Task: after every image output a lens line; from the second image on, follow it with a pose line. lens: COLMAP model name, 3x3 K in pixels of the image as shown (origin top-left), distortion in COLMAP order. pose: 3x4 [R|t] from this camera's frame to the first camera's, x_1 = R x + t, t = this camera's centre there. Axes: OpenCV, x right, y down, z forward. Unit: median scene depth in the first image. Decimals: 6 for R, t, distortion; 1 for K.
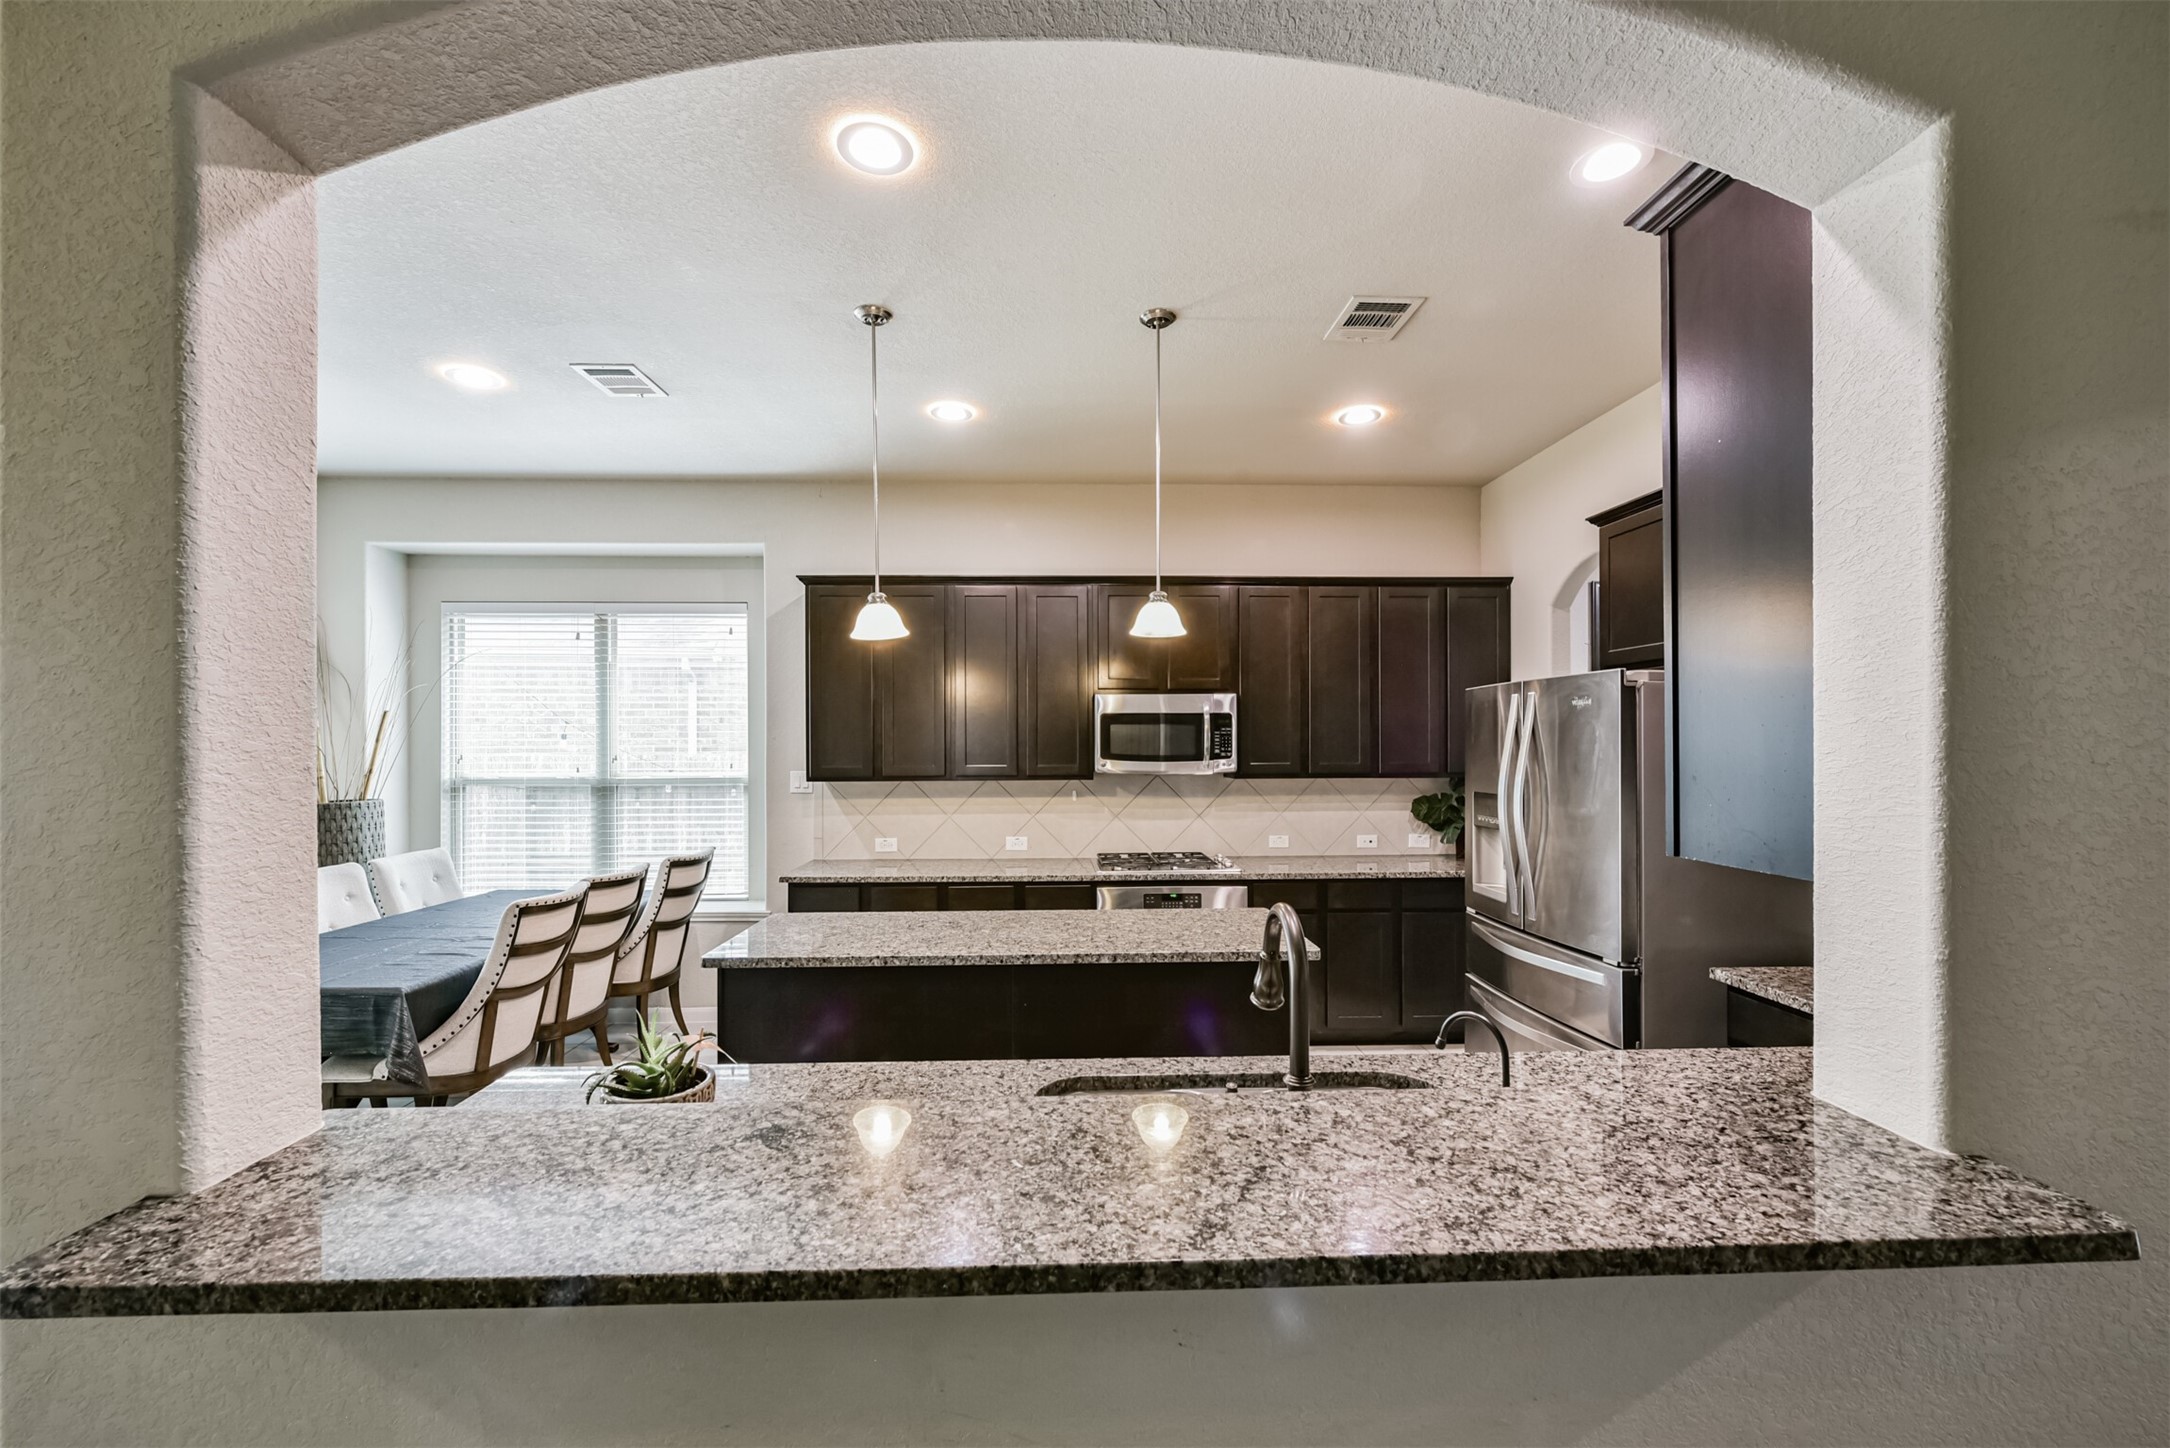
lens RADIAL K [[863.4, 0, 1076.5], [0, 863.4, 742.2], [0, 0, 1]] dist [0.001829, 0.000886]
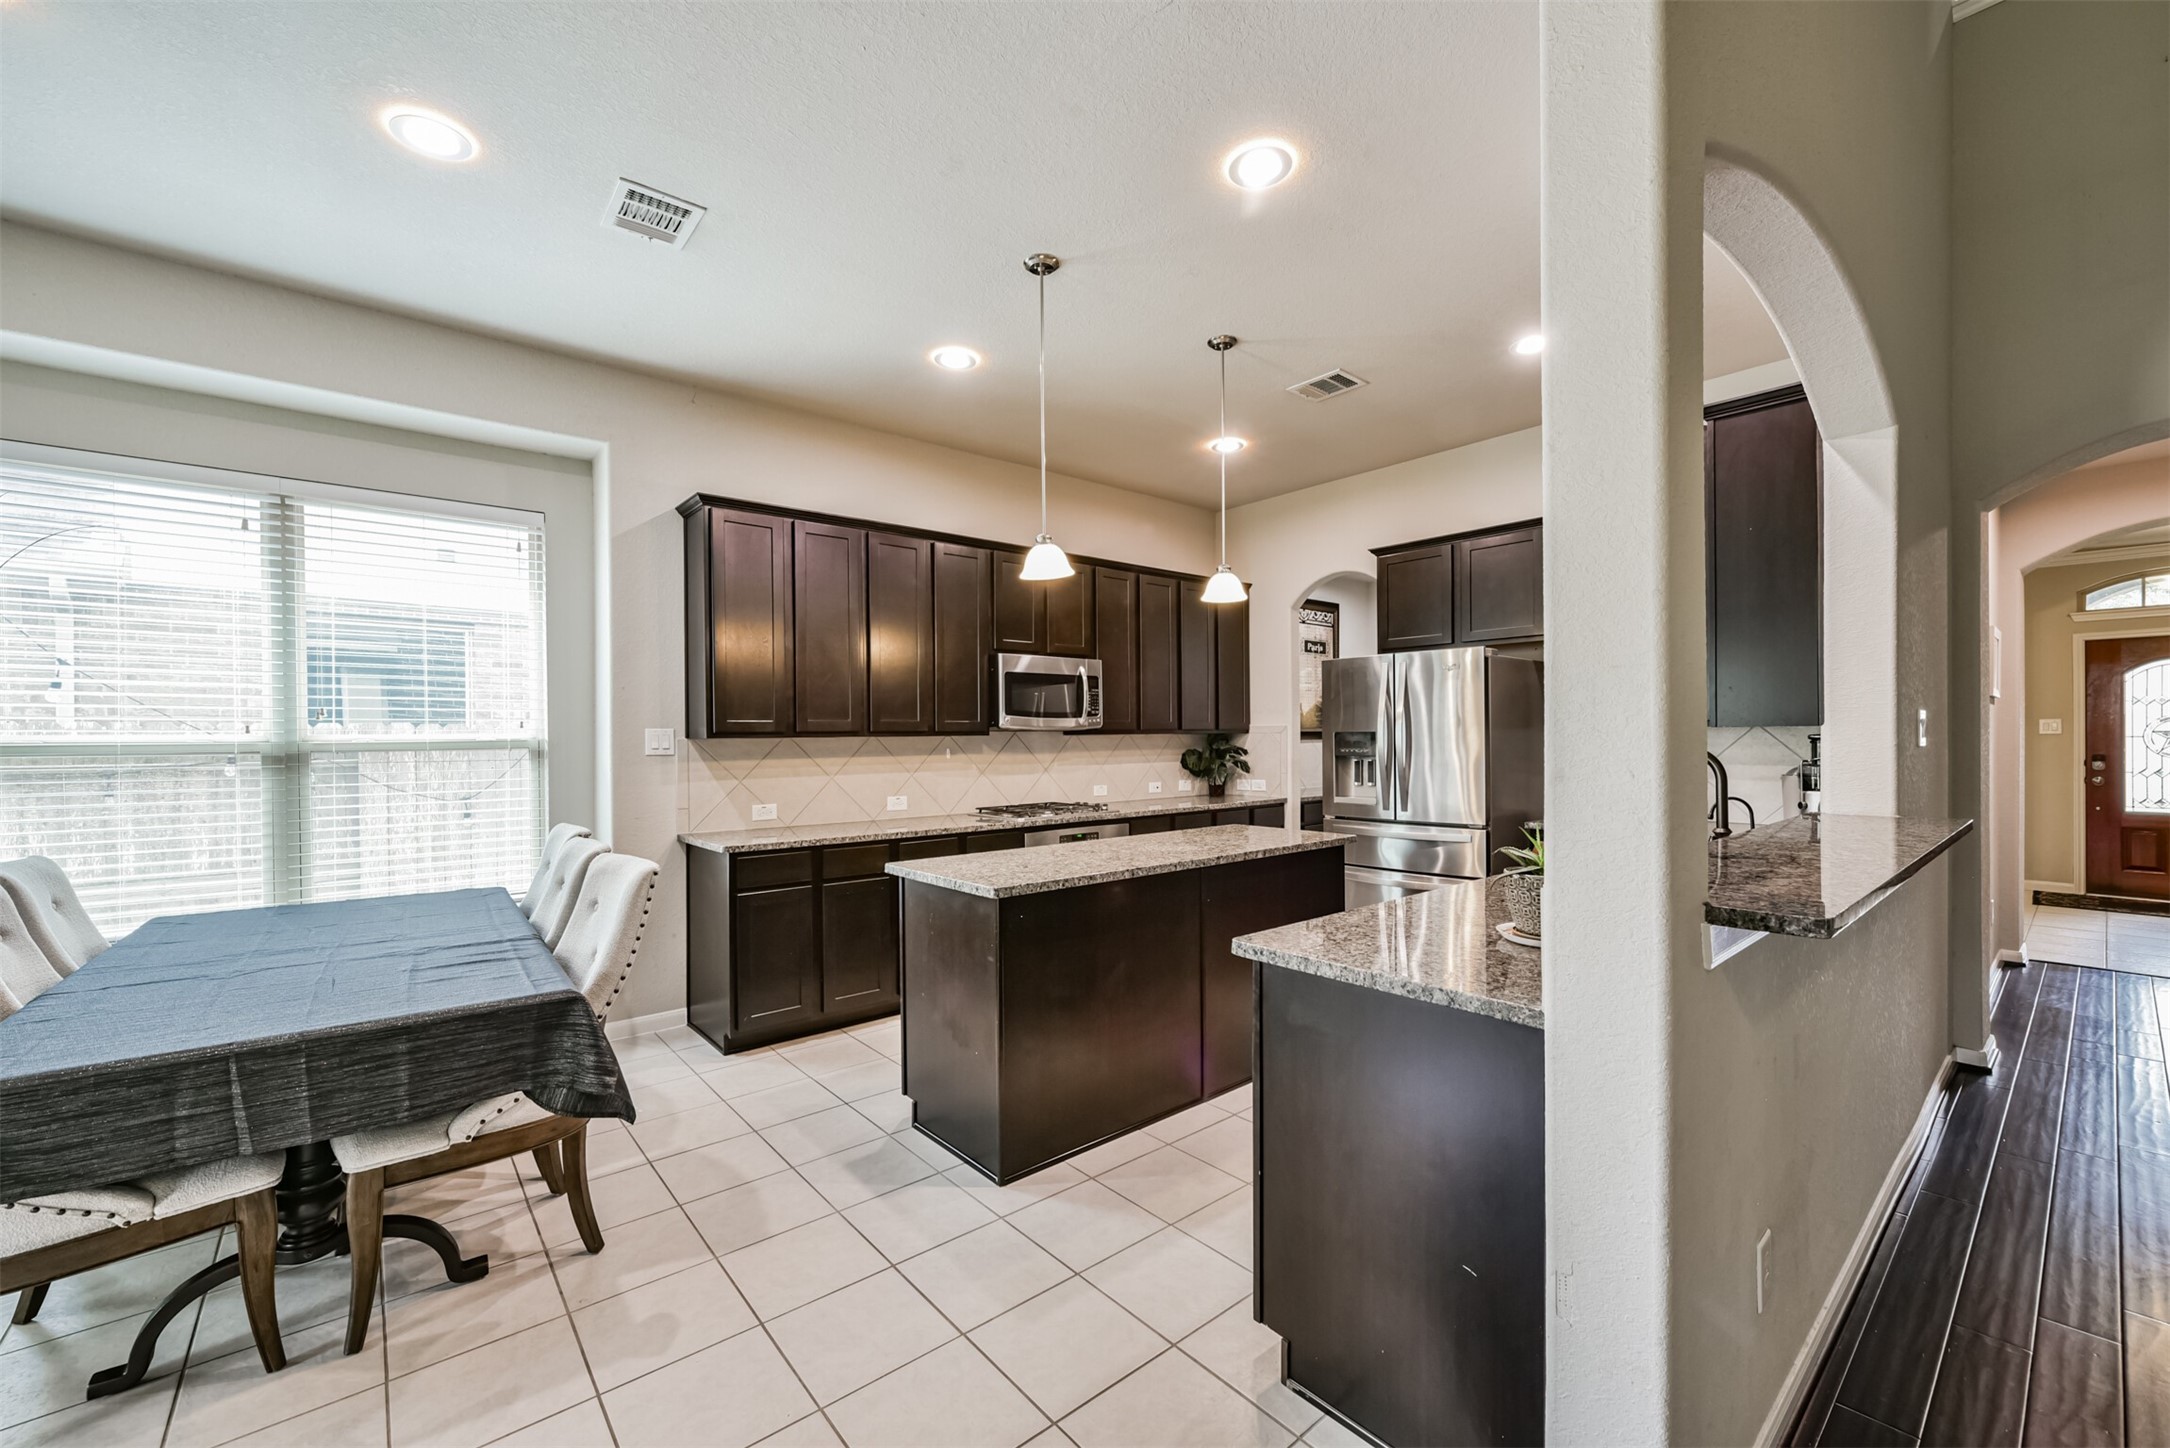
lens RADIAL K [[863.4, 0, 1080.0], [0, 863.4, 742.2], [0, 0, 1]] dist [0.001829, 0.000886]
pose [[0.788291, -0.007863, 0.615252, -0.511710], [0.004664, 0.999966, 0.006804, 0.042589], [-0.615285, -0.002495, 0.788301, 0.096561]]
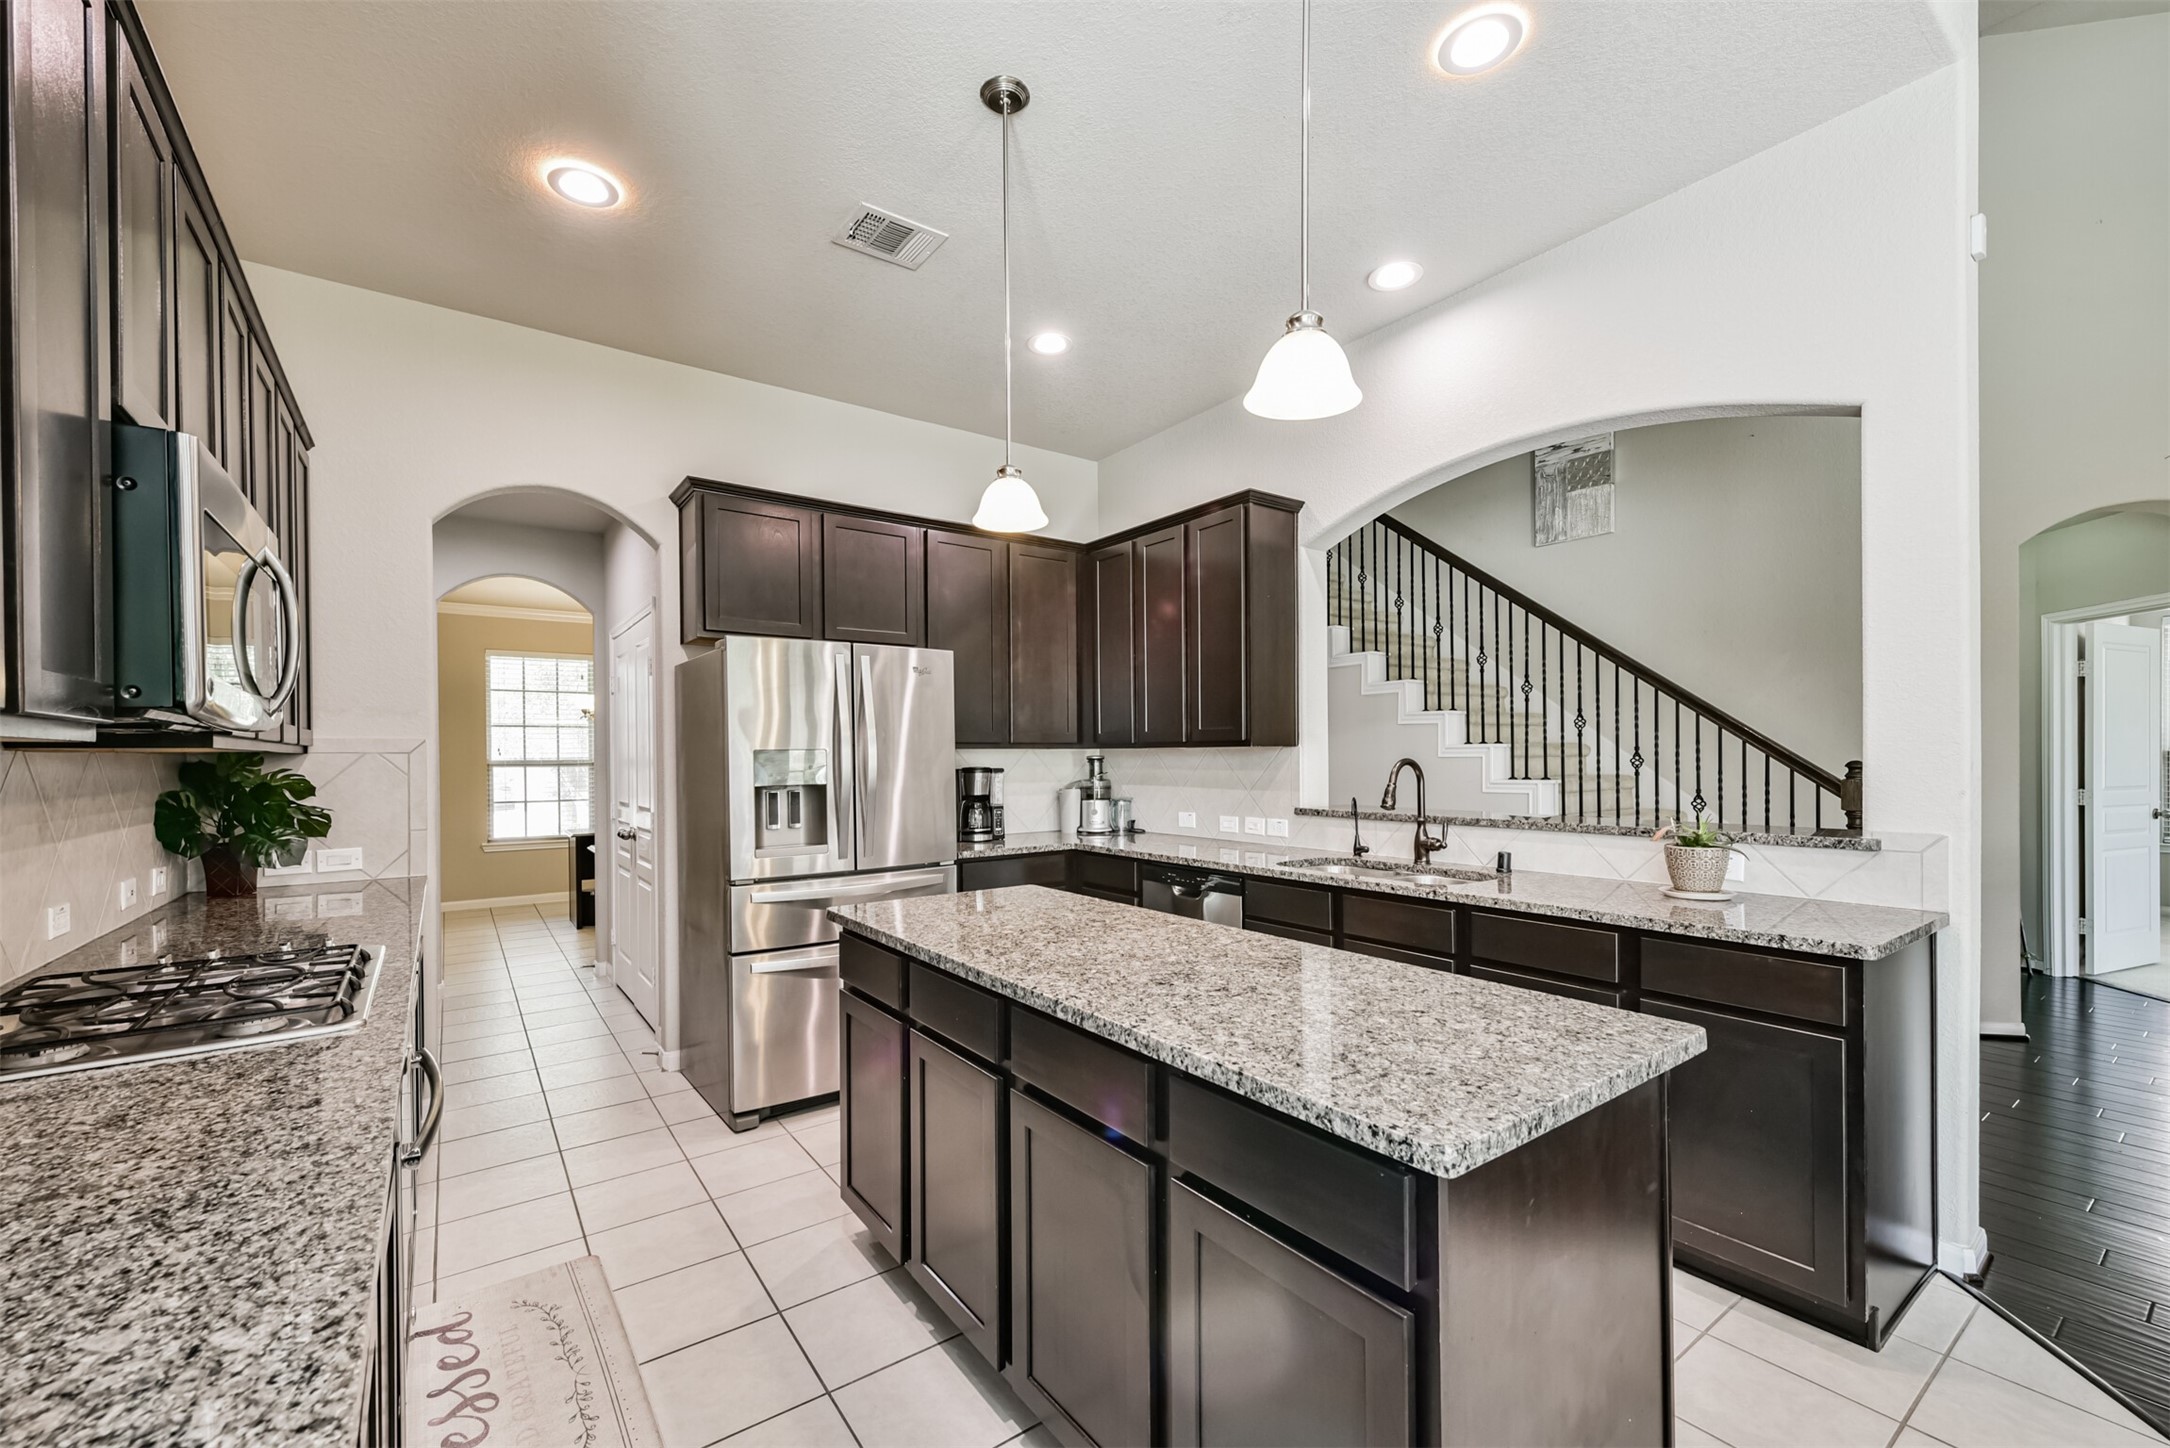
lens RADIAL K [[892.1, 0, 1082.7], [0, 892.1, 750.9], [0, 0, 1]] dist [0.000224, 0.000836]
pose [[-0.558446, 0.014724, 0.829410, -0.354509], [0.010082, 0.999889, -0.010962, 0.049483], [-0.829480, 0.002241, -0.558532, 0.853959]]
